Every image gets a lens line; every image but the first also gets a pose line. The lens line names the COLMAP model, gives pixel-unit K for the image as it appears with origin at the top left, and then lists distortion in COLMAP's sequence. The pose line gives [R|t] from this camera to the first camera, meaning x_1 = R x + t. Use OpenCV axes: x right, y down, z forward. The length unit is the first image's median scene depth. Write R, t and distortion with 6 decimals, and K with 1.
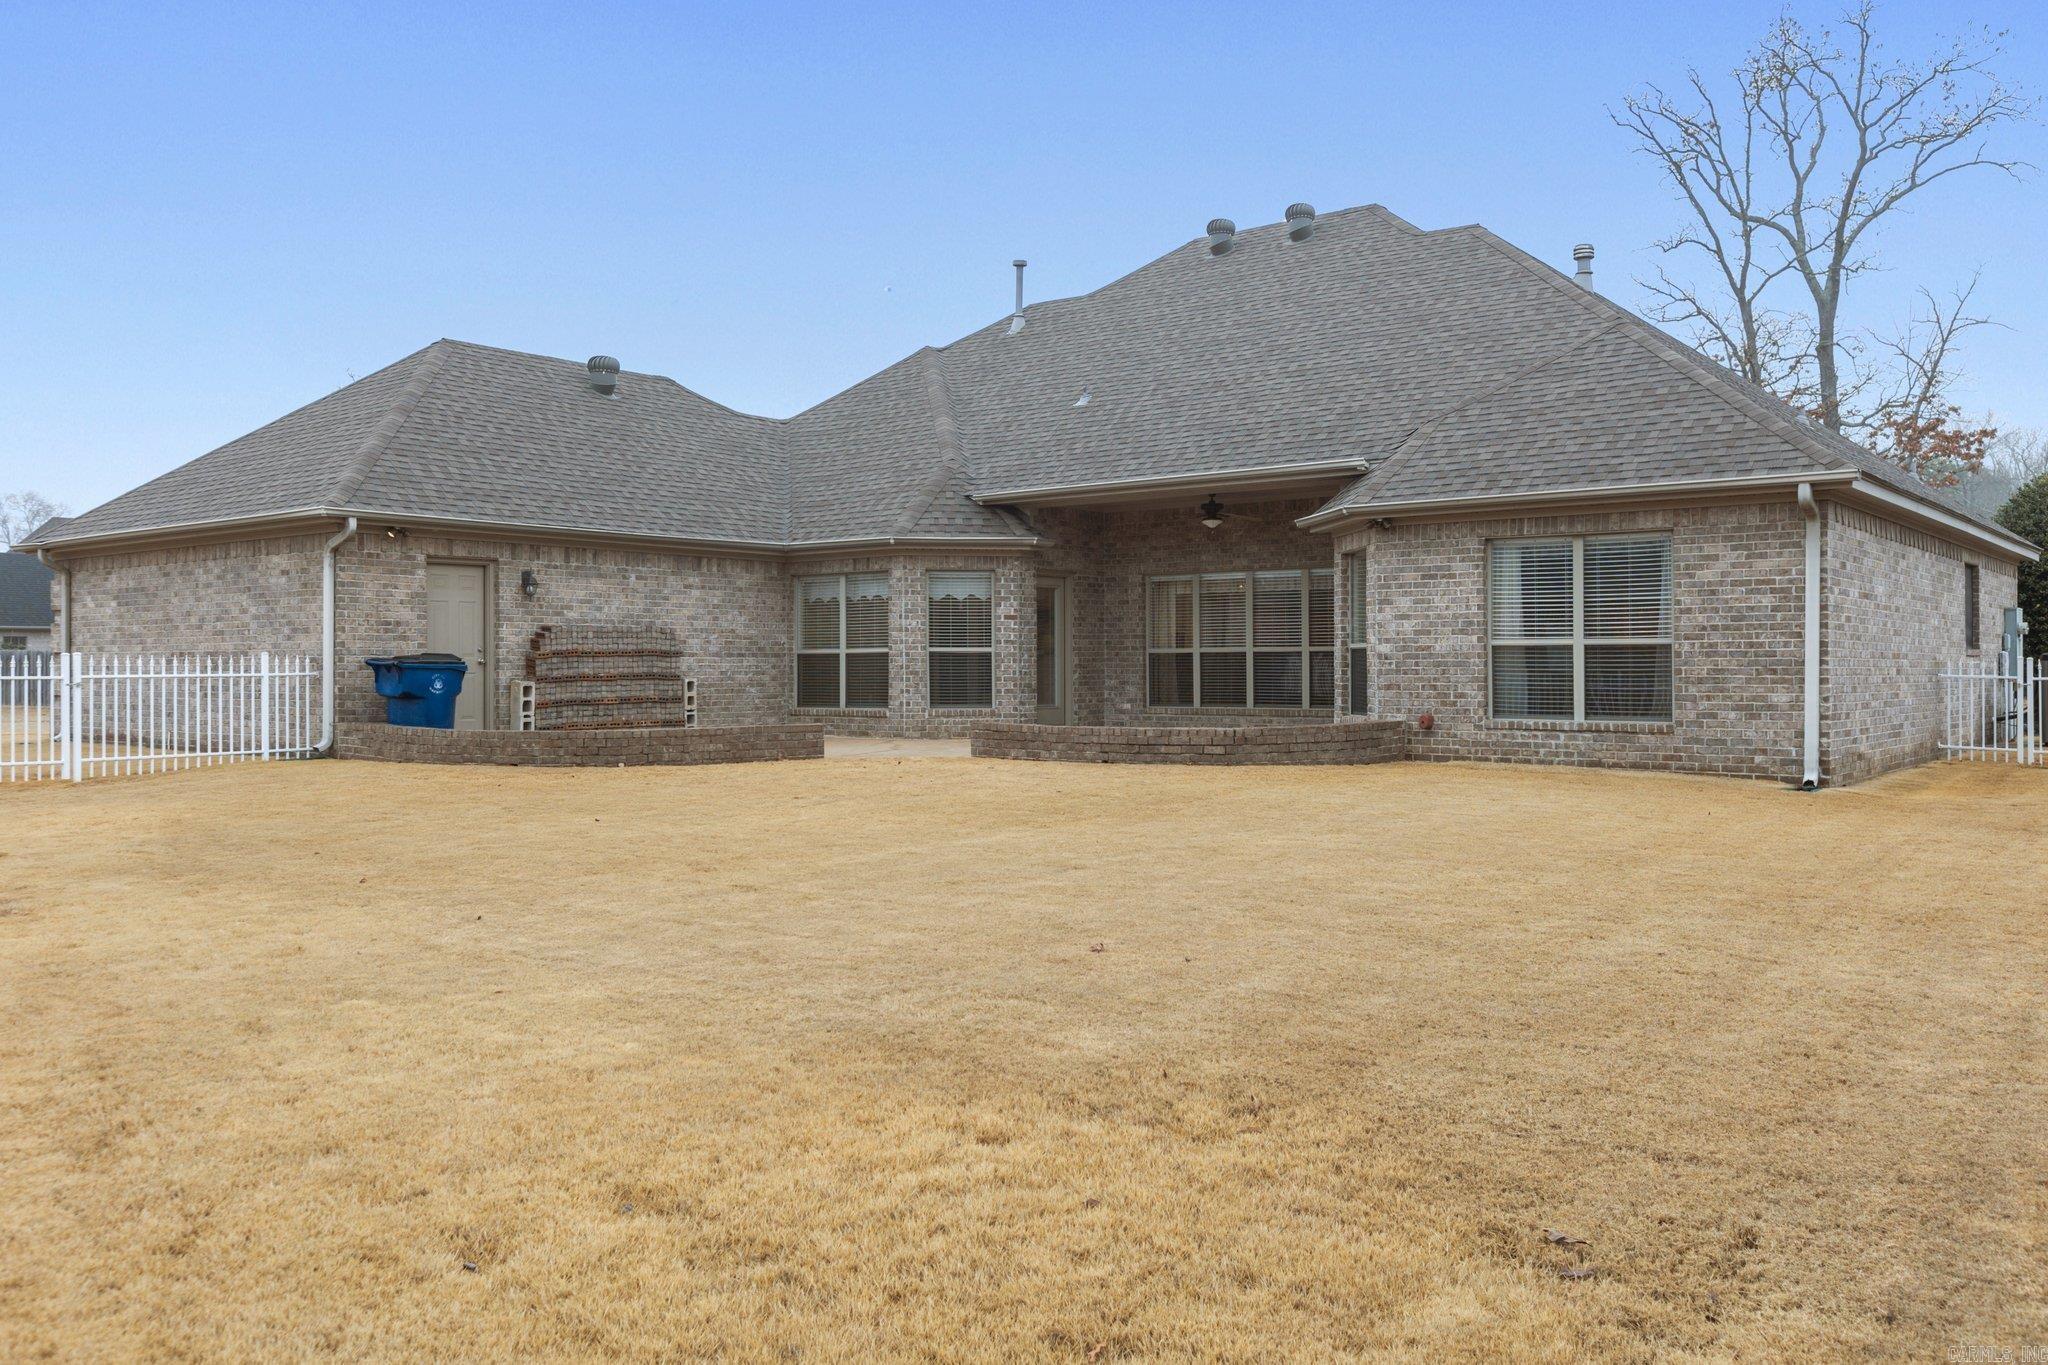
lens RADIAL K [[1630.9, 0, 1022.9], [0, 1630.9, 676.7], [0, 0, 1]] dist [0.013742, 0.000524]
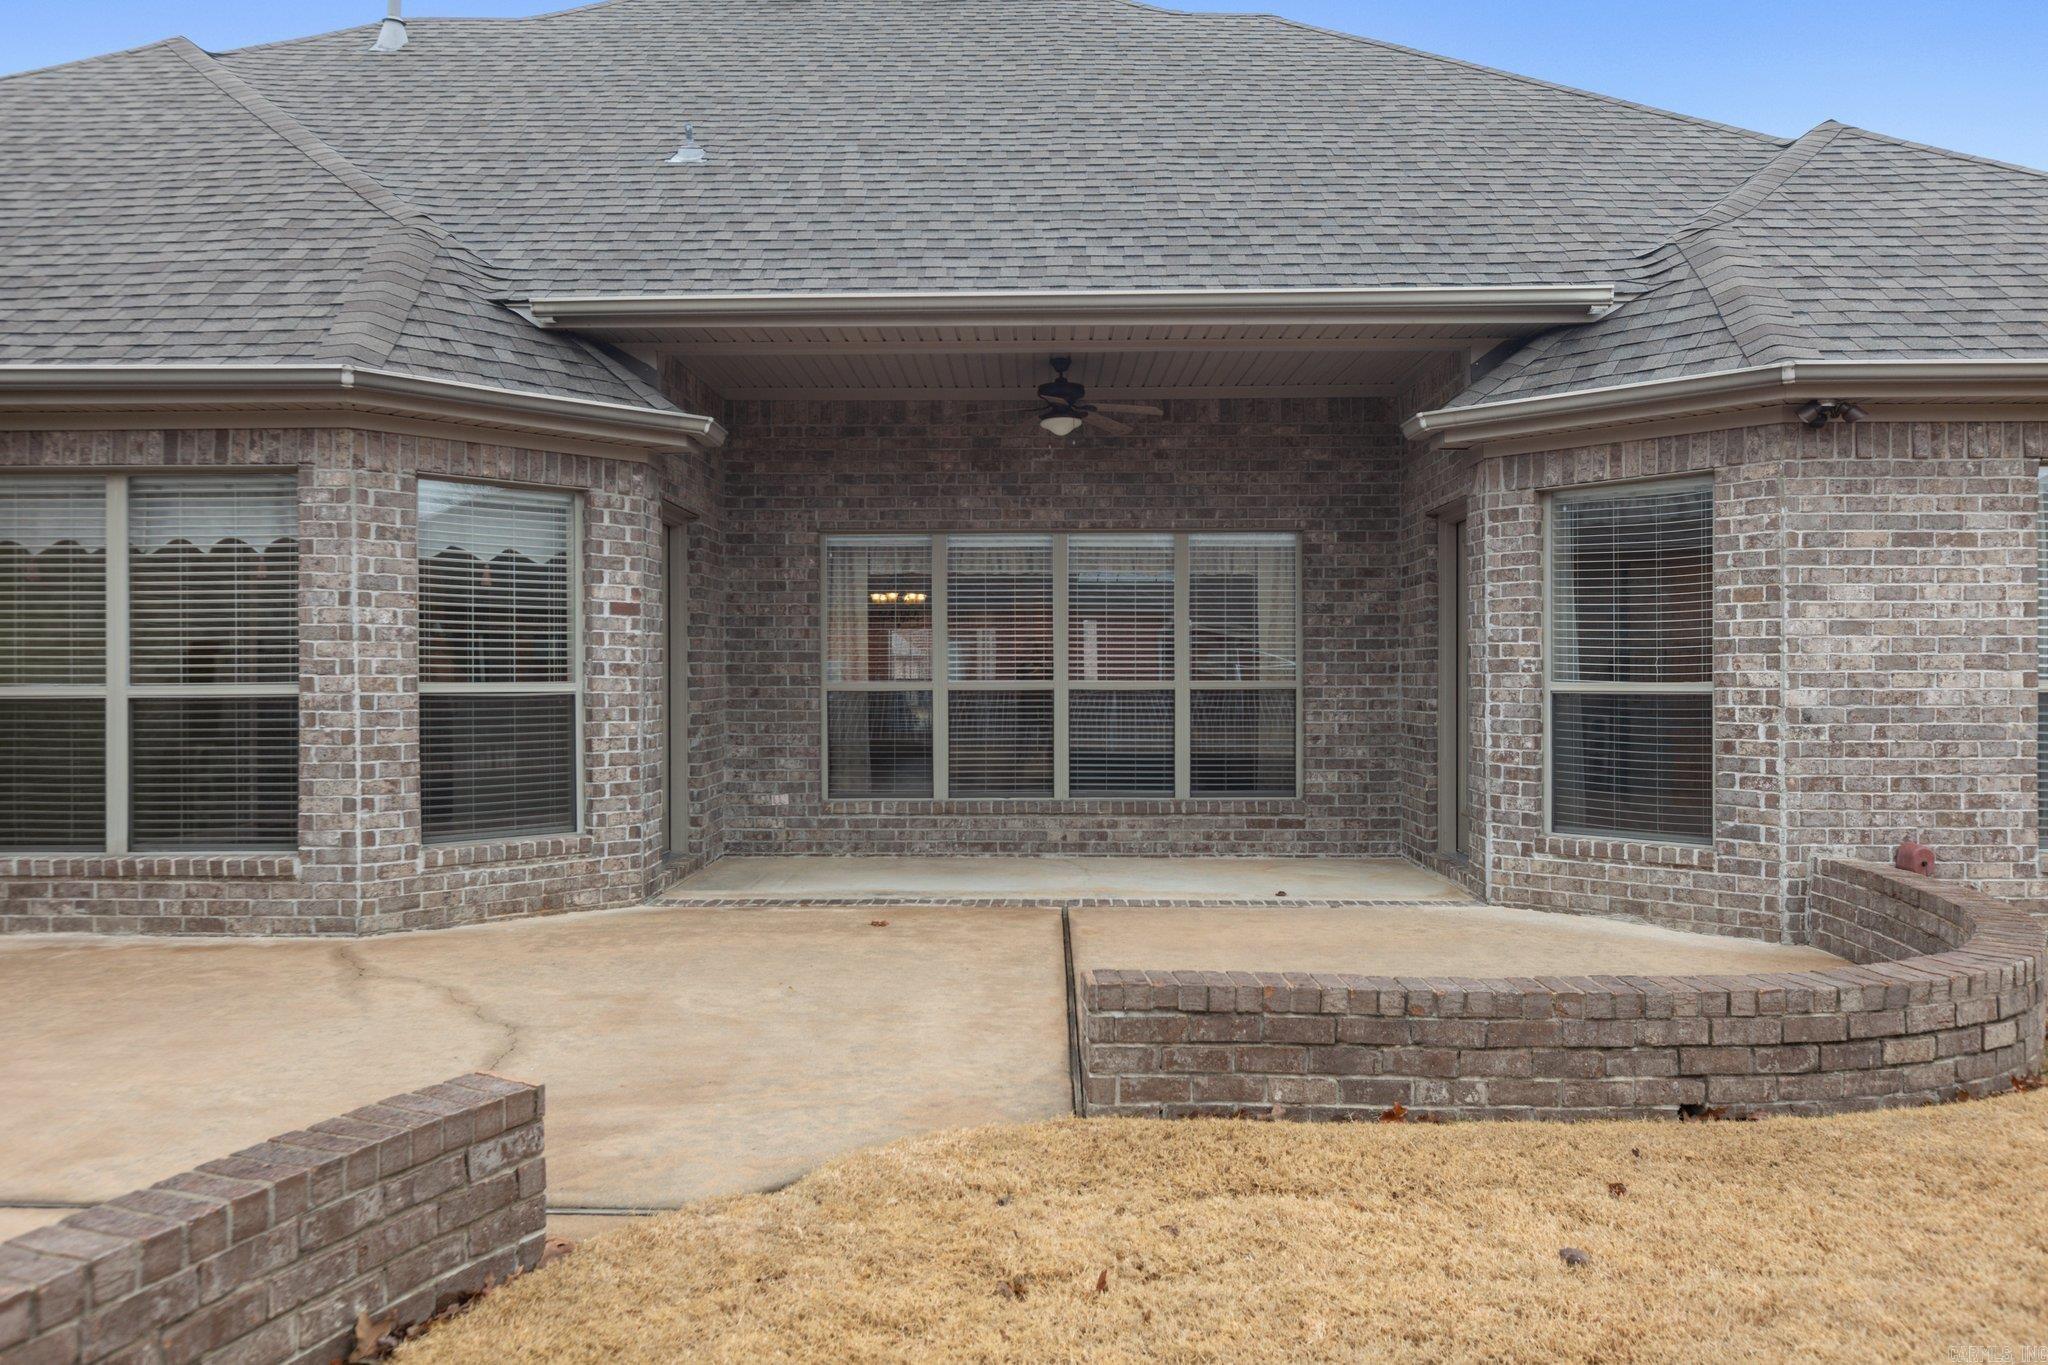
lens RADIAL K [[1433.7, 0, 1016.6], [0, 1433.7, 684.4], [0, 0, 1]] dist [0.001312, -0.005140]
pose [[0.796795, -0.002199, 0.604246, -0.157186], [0.002908, 0.999996, -0.000195, -0.018255], [-0.604243, 0.001913, 0.796798, 0.697559]]
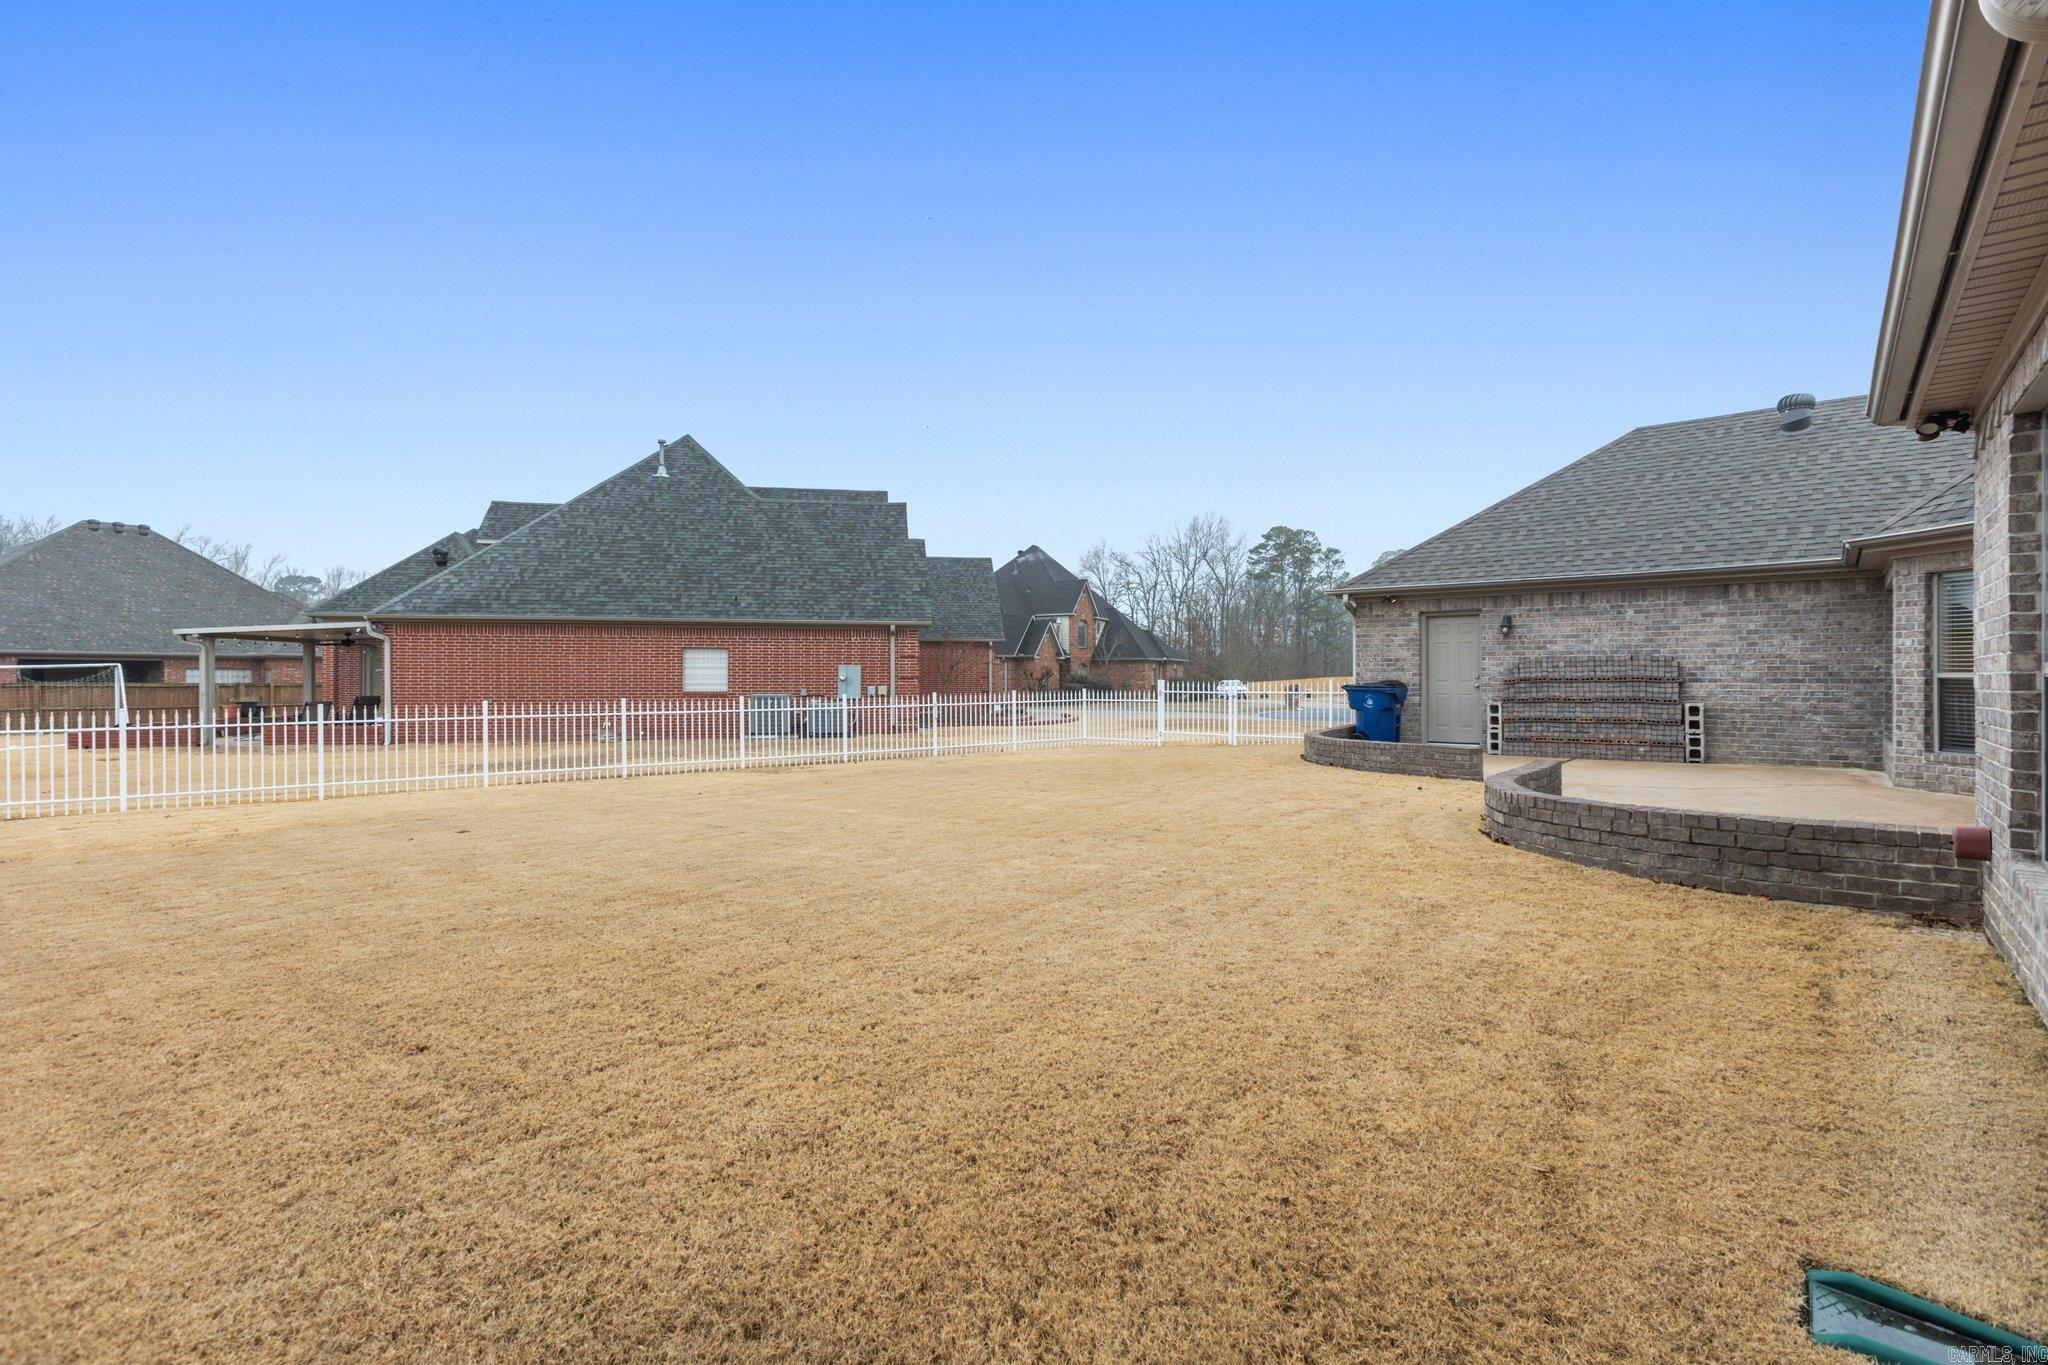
lens RADIAL K [[939.0, 0, 1025.0], [0, 939.0, 682.9], [0, 0, 1]] dist [0.011667, 0.000348]
pose [[-0.038590, 0.007542, -0.999227, 0.435296], [-0.007080, 0.999944, 0.007821, -0.014474], [0.999230, 0.007377, -0.038534, 0.623680]]
